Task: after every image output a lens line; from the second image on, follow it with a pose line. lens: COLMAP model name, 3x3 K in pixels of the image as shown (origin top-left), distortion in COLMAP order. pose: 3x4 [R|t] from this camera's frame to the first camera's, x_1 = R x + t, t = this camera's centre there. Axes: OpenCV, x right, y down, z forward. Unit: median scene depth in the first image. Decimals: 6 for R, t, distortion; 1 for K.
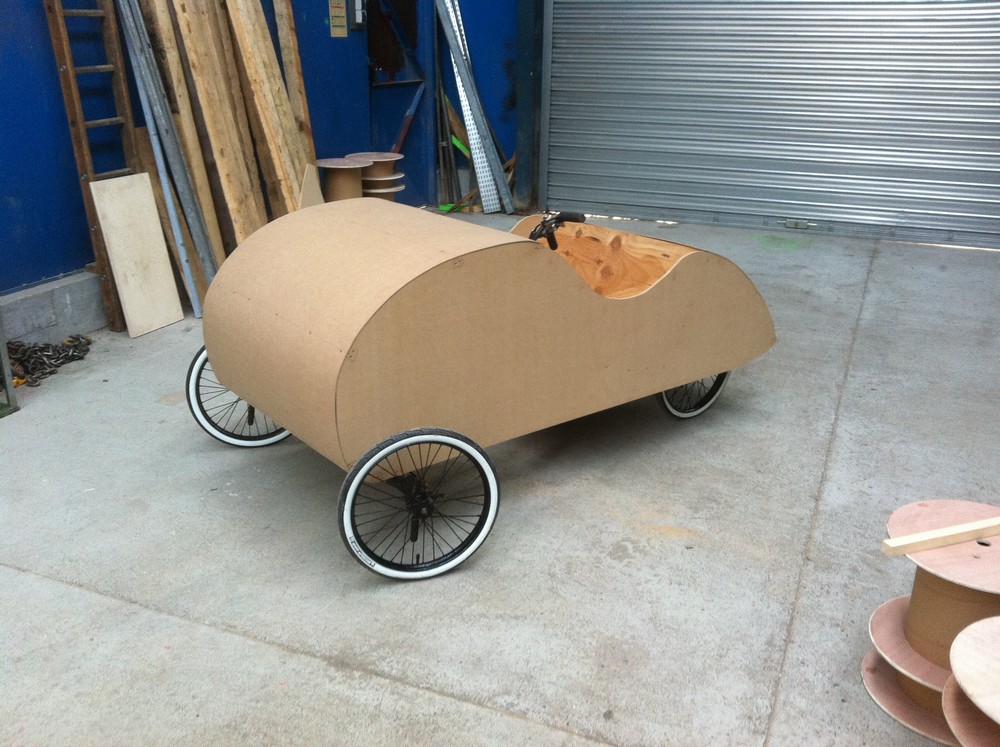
lens RADIAL K [[908.3, 0, 499.7], [0, 908.3, 375.8], [0, 0, 1]] dist [0.012102, -0.019673]
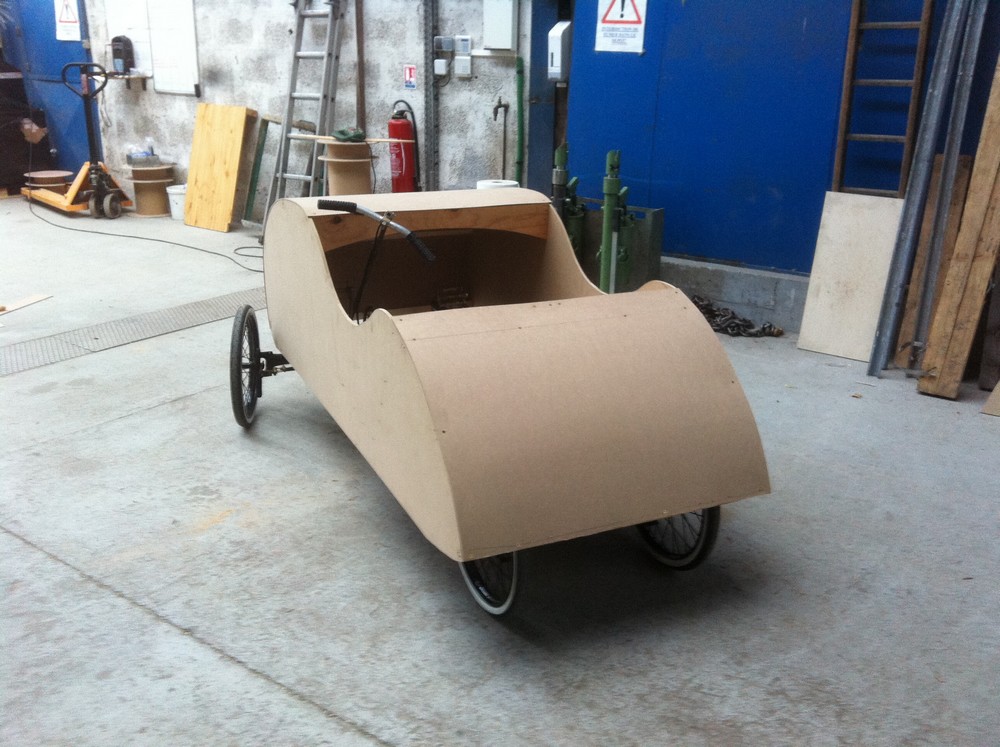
lens RADIAL K [[908.3, 0, 497.5], [0, 908.3, 372.1], [0, 0, 1]] dist [0.012102, -0.019673]
pose [[-0.197466, 0.322296, -0.925814, 0.963614], [-0.375907, 0.847324, 0.375149, -0.438487], [0.905374, 0.422099, -0.046164, 1.234016]]
